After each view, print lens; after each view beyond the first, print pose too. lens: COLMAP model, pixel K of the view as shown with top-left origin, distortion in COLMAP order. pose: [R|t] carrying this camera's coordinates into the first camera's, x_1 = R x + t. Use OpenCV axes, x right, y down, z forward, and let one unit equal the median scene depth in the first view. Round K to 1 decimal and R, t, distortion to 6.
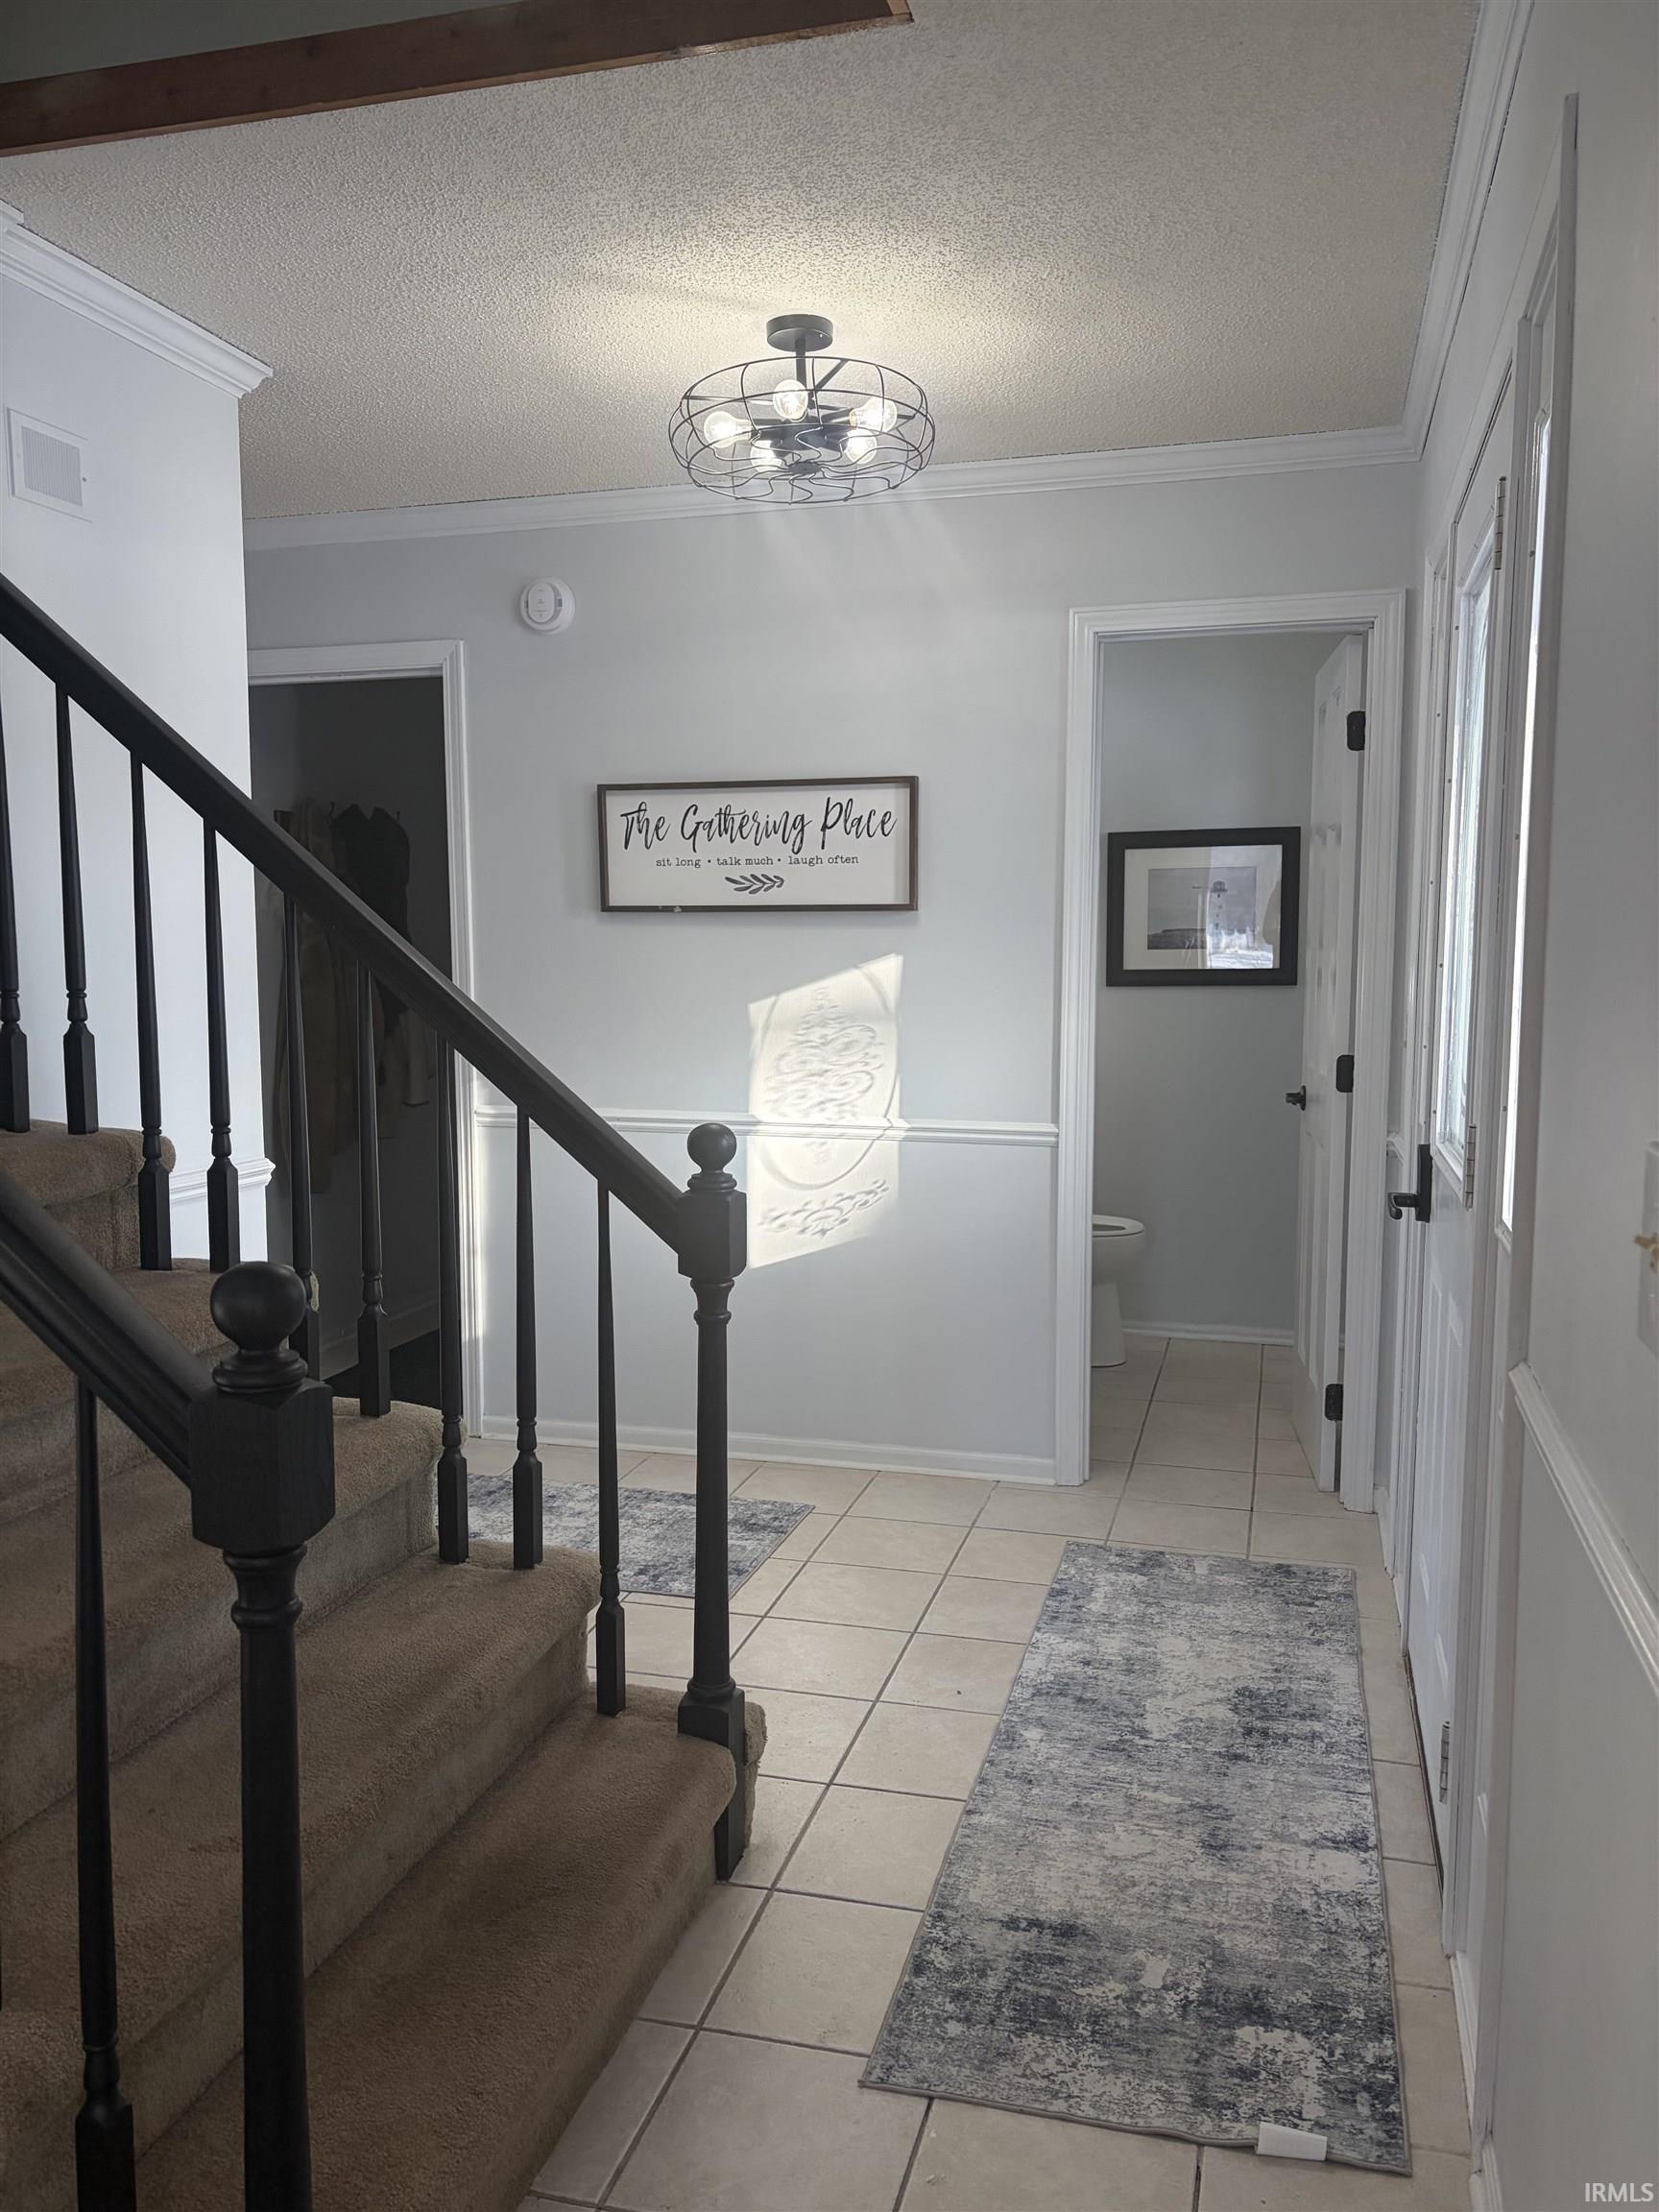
lens RADIAL K [[1682.5, 0, 830.9], [0, 1682.5, 1107.8], [0, 0, 1]] dist [-0.014954, 0.024515]
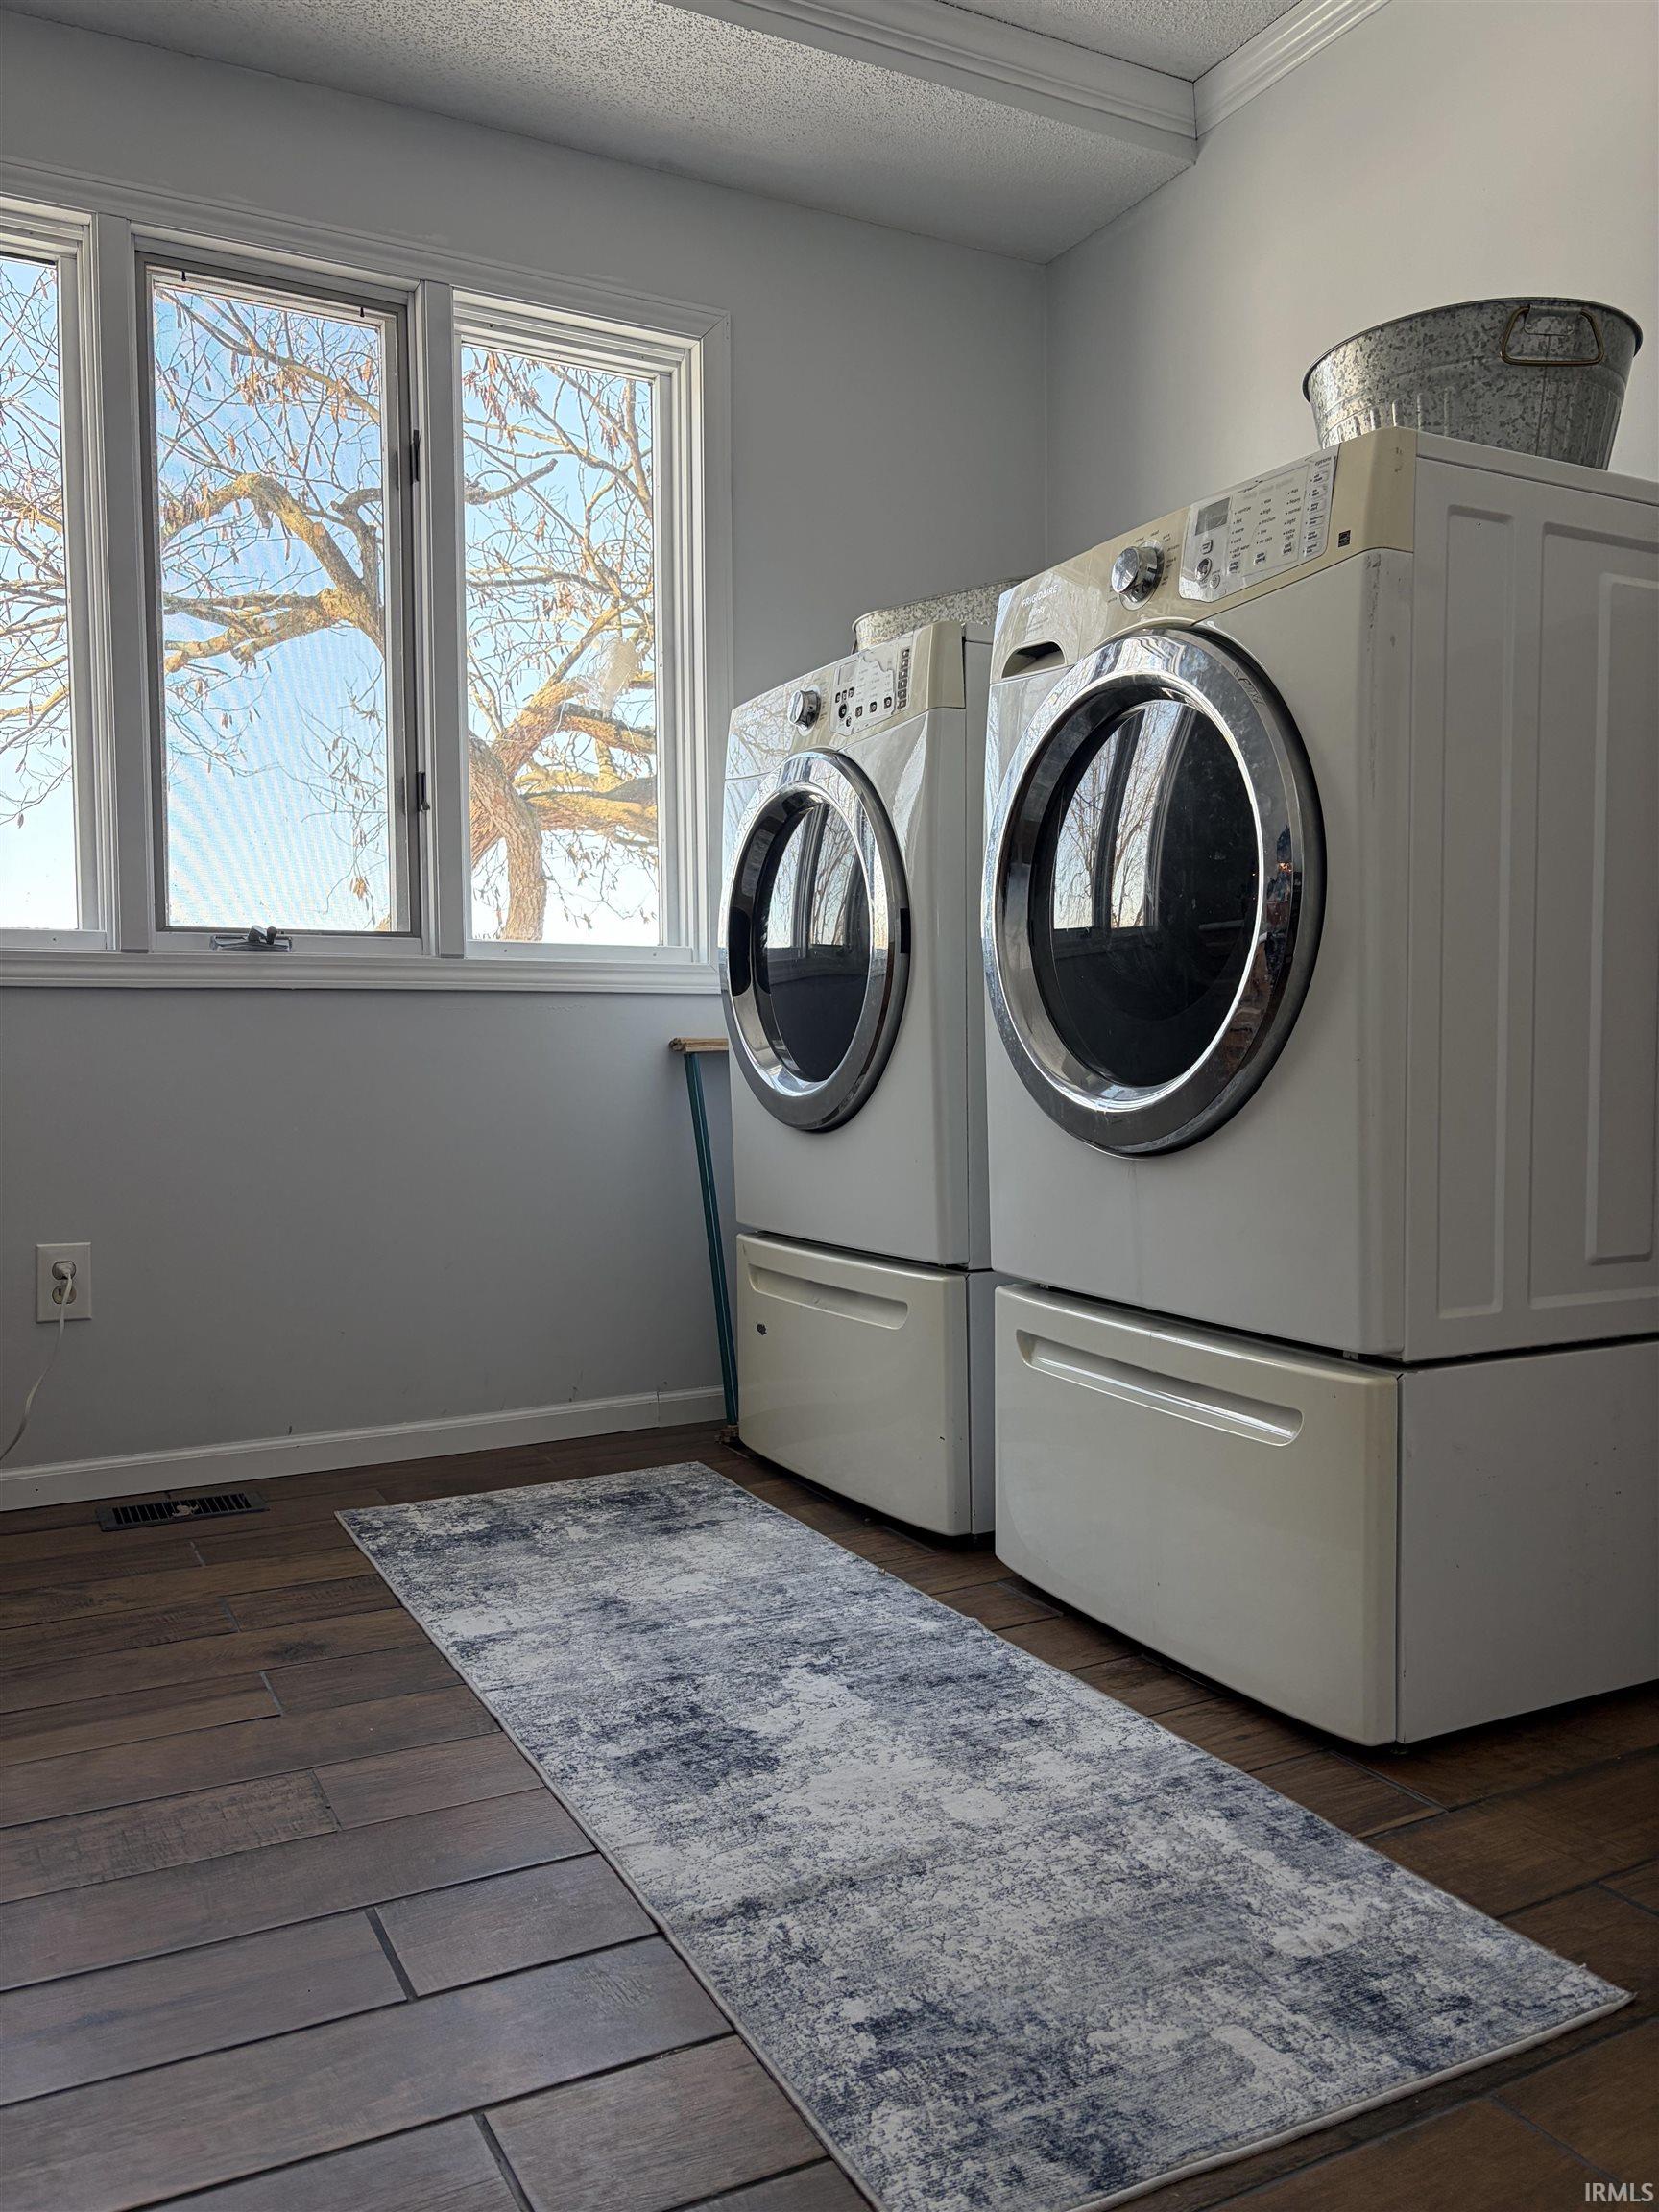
lens RADIAL K [[1682.5, 0, 831.1], [0, 1682.5, 1109.3], [0, 0, 1]] dist [-0.014954, 0.024515]
pose [[-0.741804, 0.040184, -0.669411, 0.751023], [-0.048153, 0.992435, 0.112936, 0.084280], [0.668885, 0.116011, -0.734257, 1.764016]]
